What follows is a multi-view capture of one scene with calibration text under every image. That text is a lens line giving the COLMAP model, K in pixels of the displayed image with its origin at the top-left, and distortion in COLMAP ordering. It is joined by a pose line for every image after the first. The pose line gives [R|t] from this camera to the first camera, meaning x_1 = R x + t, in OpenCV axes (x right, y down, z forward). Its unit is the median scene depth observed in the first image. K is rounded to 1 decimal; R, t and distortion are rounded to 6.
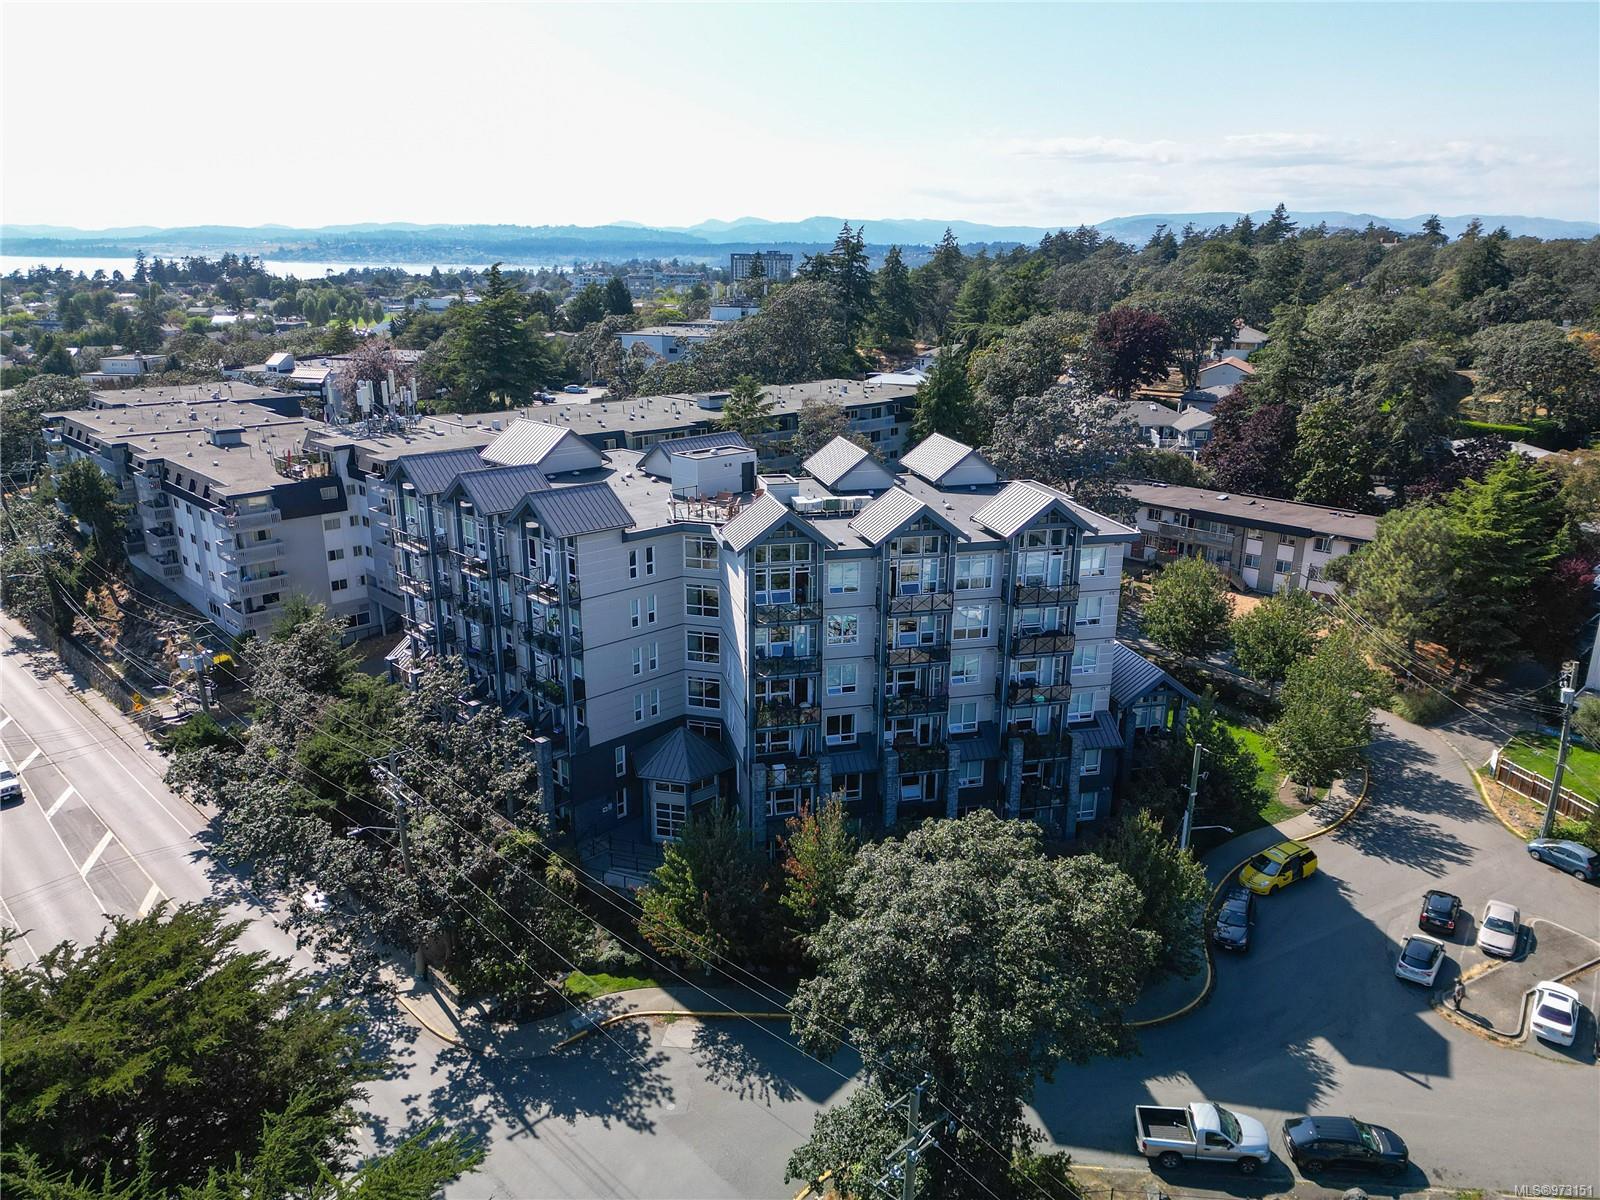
lens RADIAL K [[1097.7, 0, 804.2], [0, 1097.7, 589.4], [0, 0, 1]] dist [0.067632, -0.057026]
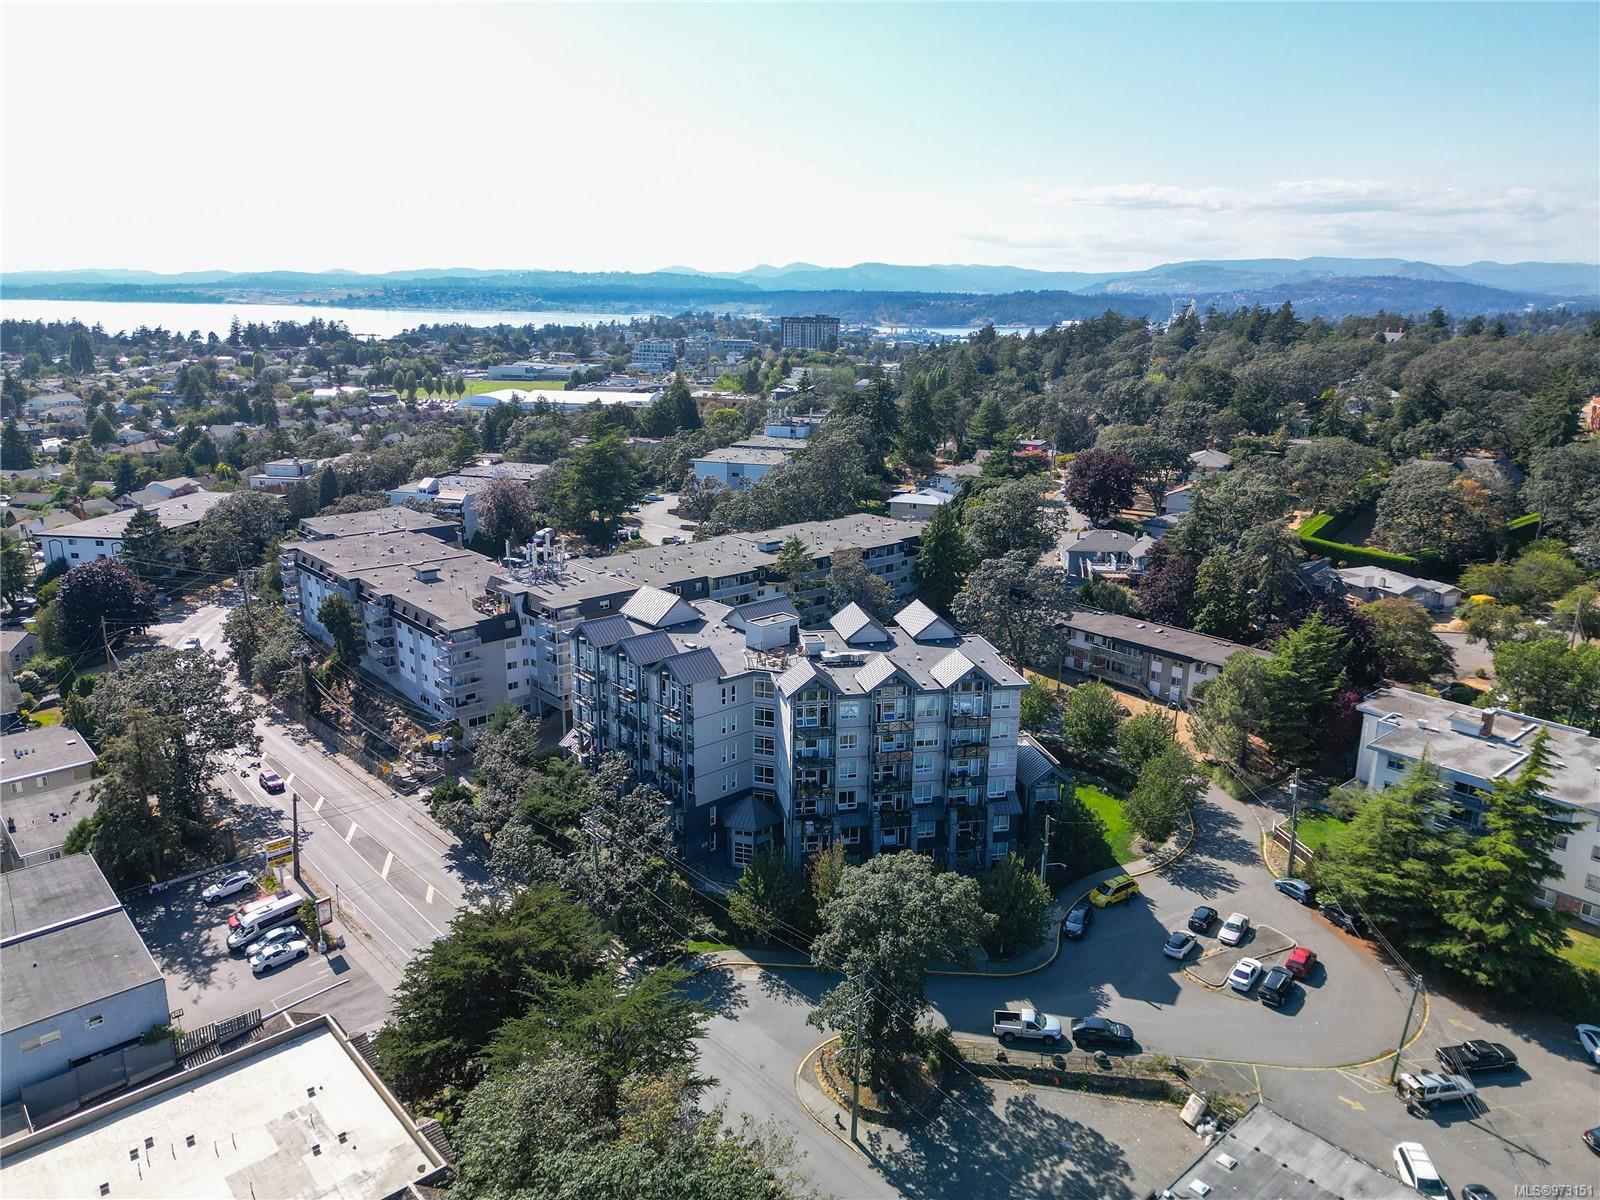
lens RADIAL K [[1097.7, 0, 804.2], [0, 1097.7, 589.4], [0, 0, 1]] dist [0.067632, -0.057026]
pose [[0.999077, 0.013608, -0.040741, 0.028568], [-0.015063, 0.999252, -0.035604, -0.117225], [0.040226, 0.036185, 0.998535, -0.604609]]
